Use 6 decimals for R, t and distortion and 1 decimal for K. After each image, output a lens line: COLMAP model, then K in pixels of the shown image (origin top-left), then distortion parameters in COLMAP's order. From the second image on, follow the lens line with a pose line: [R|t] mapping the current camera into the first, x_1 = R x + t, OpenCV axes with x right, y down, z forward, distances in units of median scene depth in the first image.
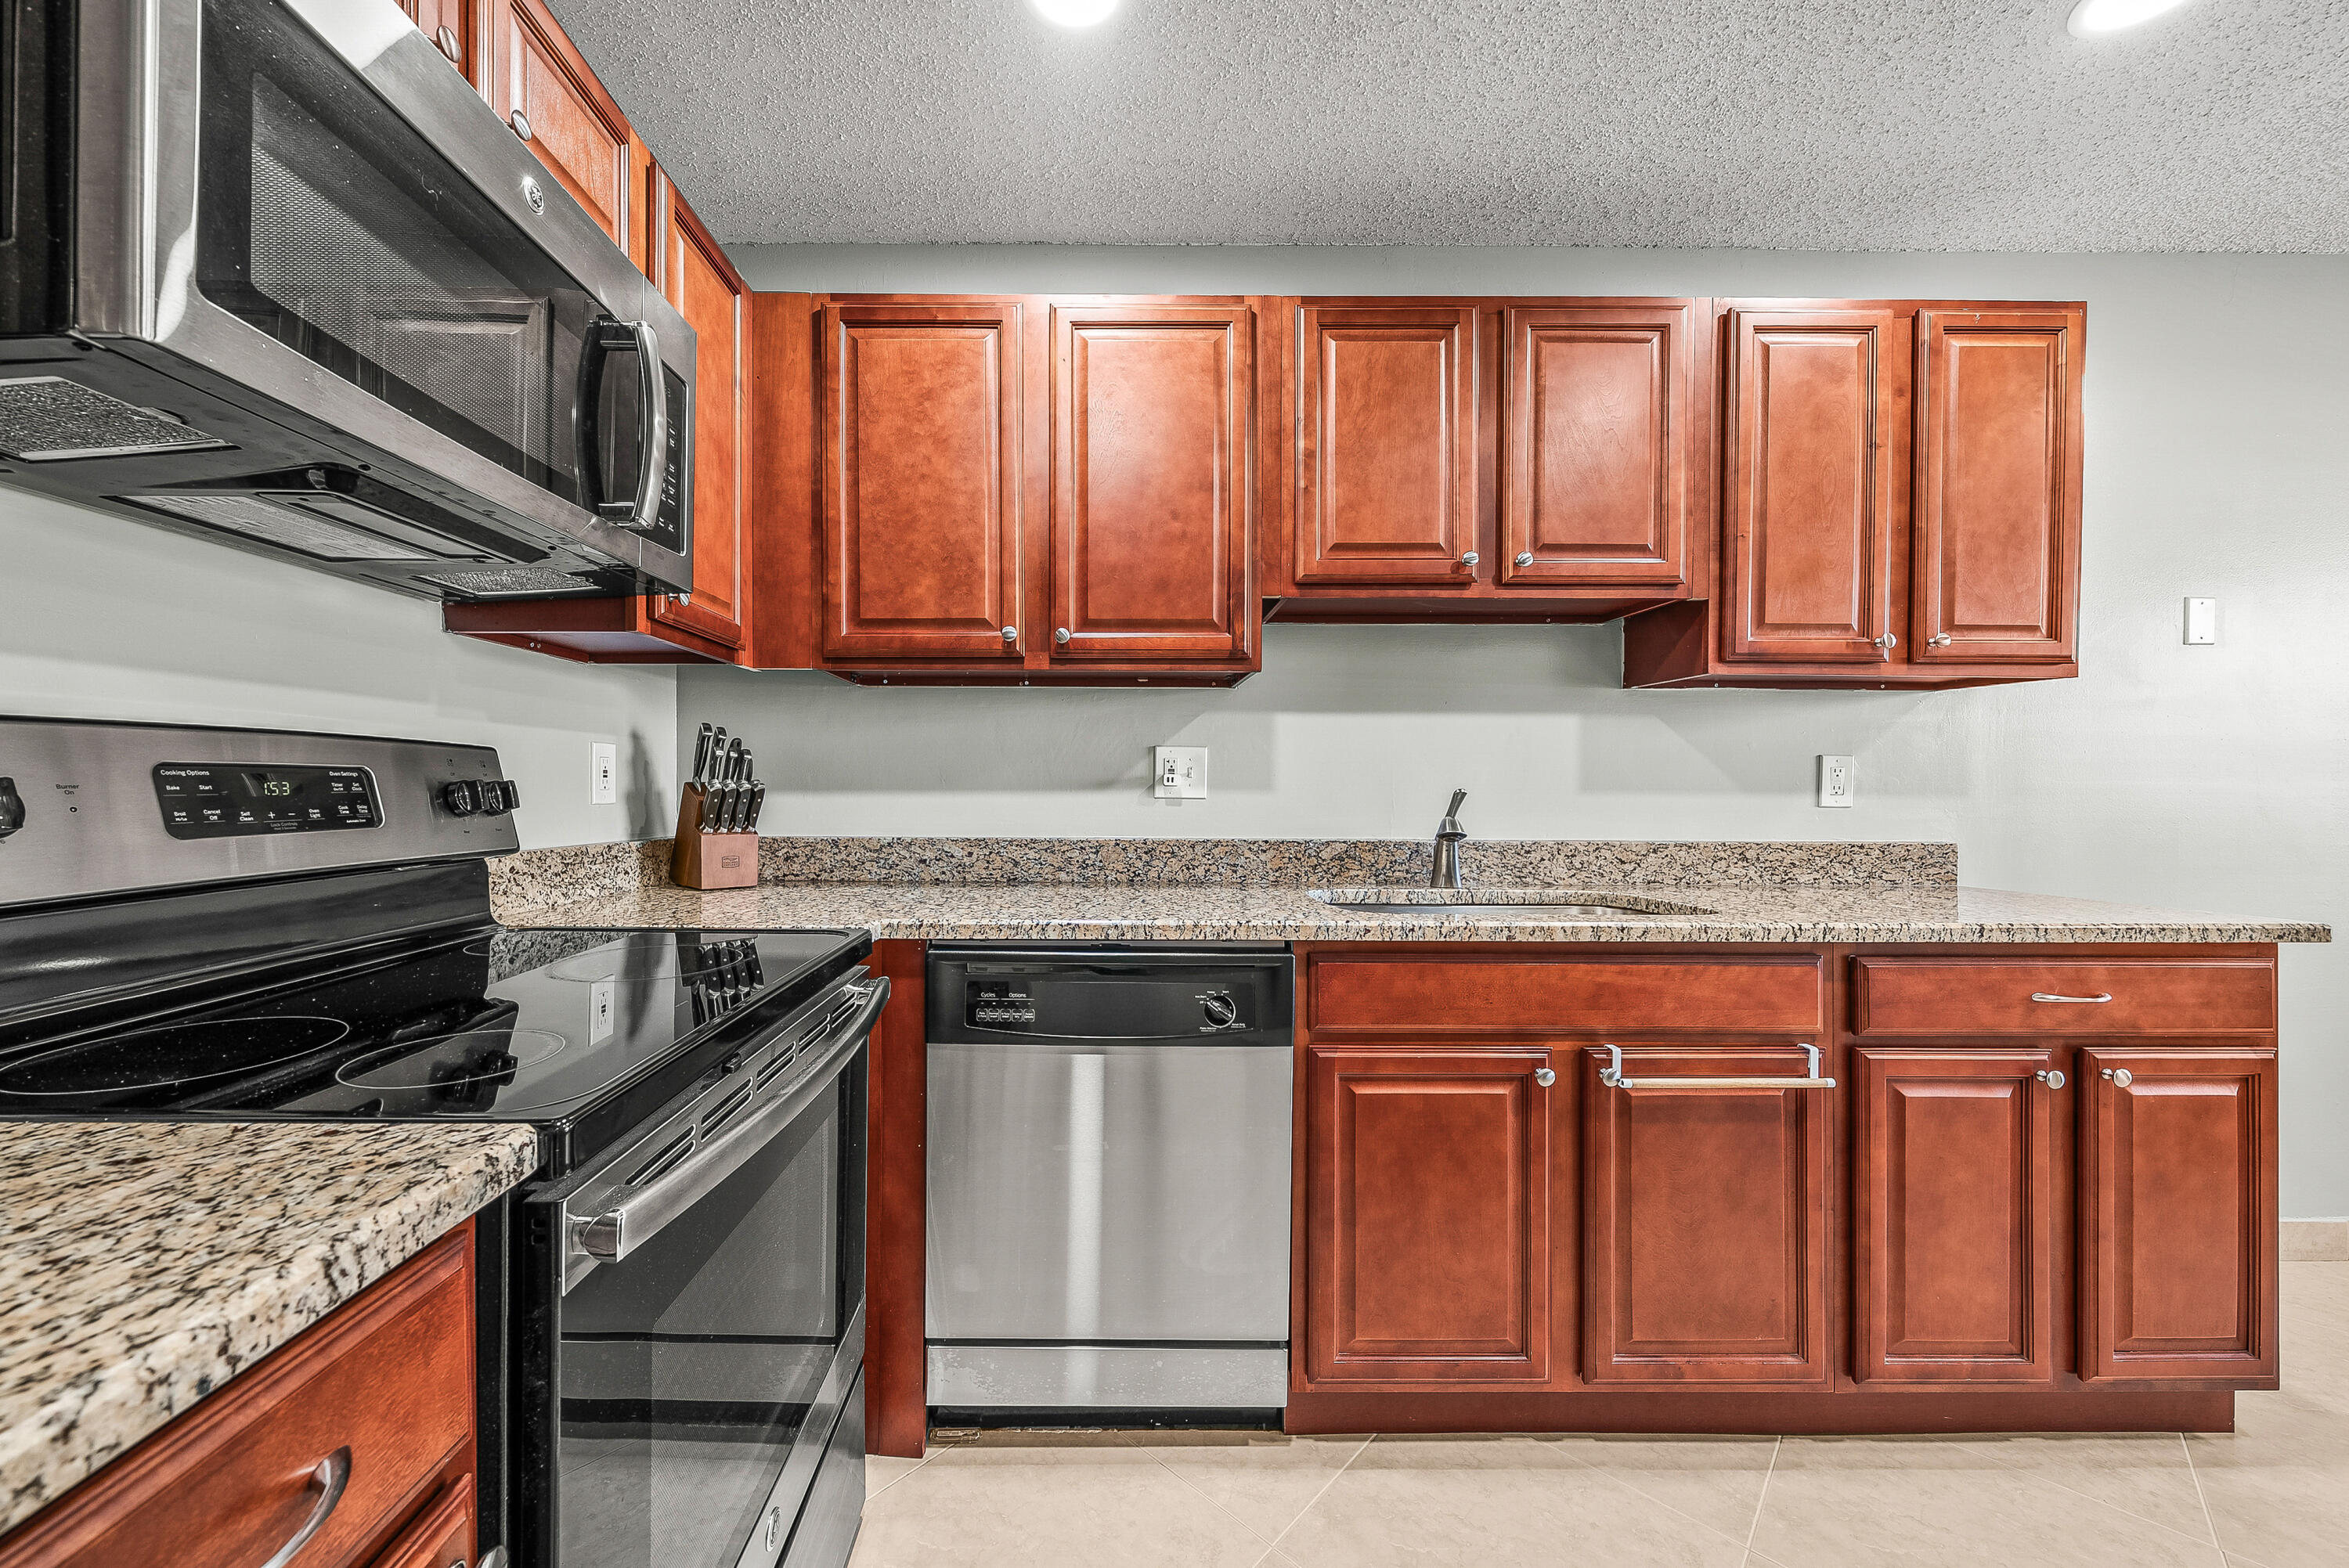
lens RADIAL K [[877.2, 0, 1118.9], [0, 877.2, 792.9], [0, 0, 1]] dist [-0.002062, -0.000106]
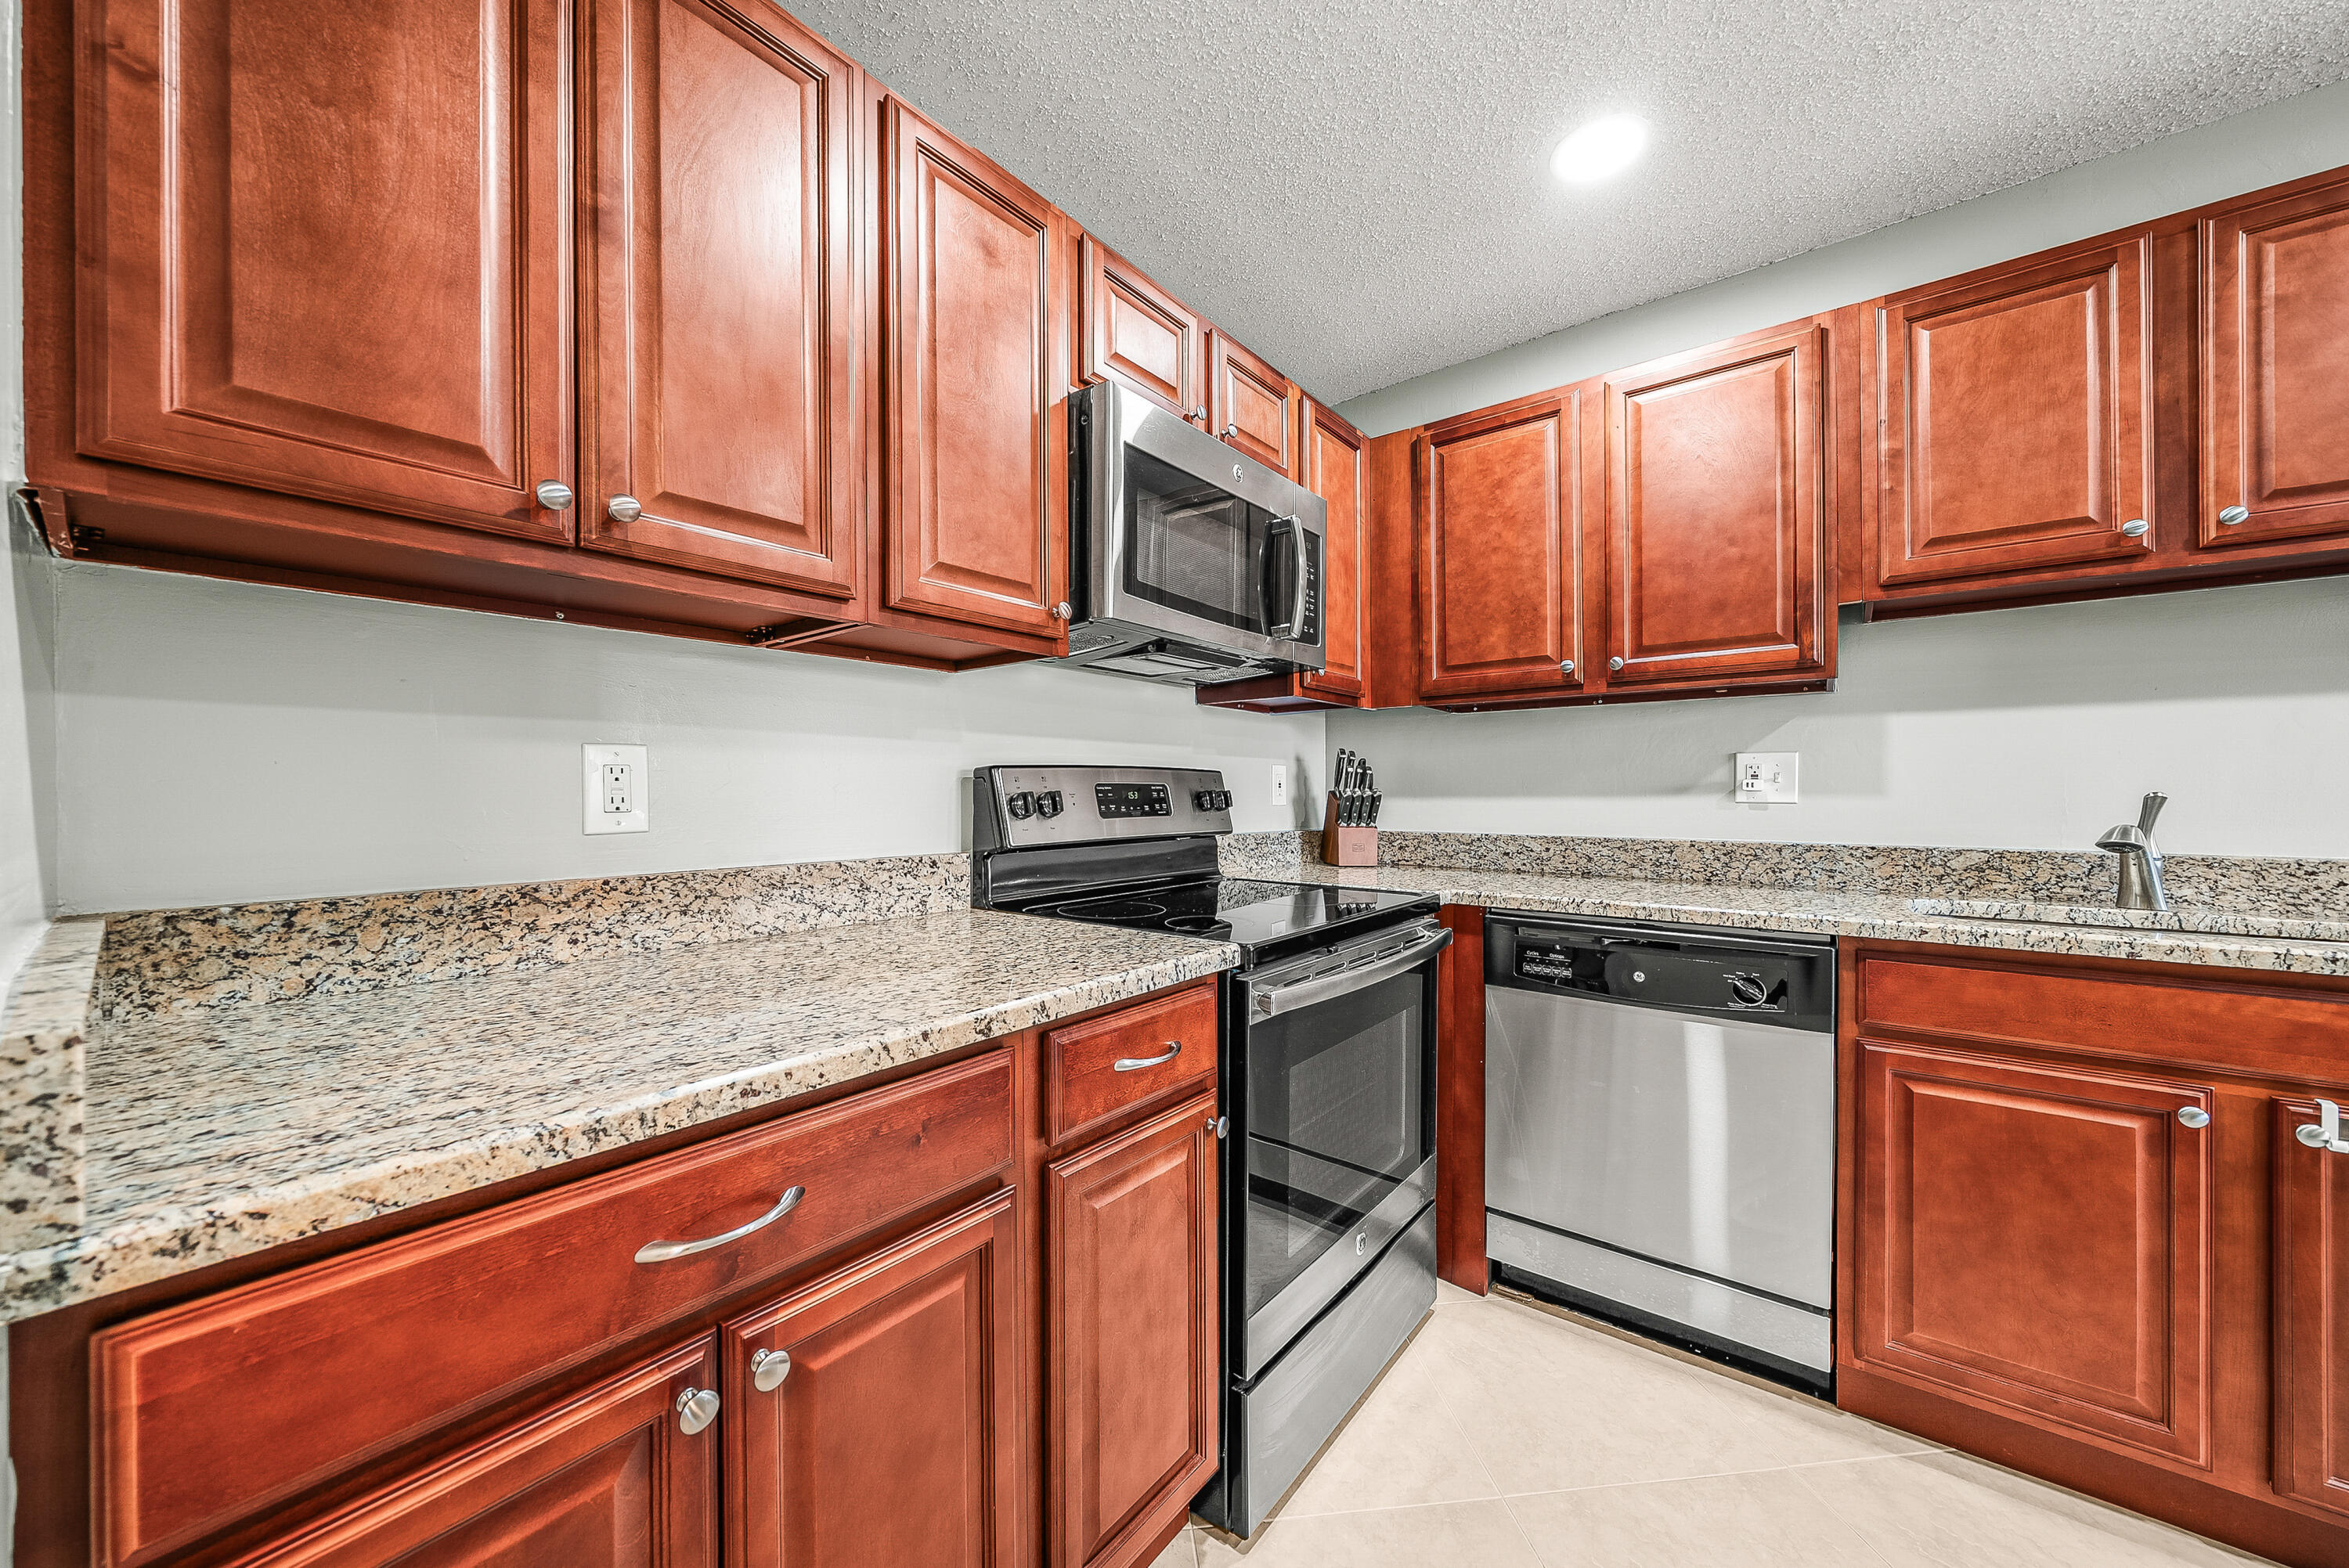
lens RADIAL K [[813.9, 0, 1167.3], [0, 813.9, 781.4], [0, 0, 1]] dist [-0.003615, -0.000095]
pose [[0.778019, -0.013911, -0.628087, 0.150352], [-0.000019, 0.999754, -0.022167, 0.002653], [0.628241, 0.017258, 0.777827, -0.221402]]
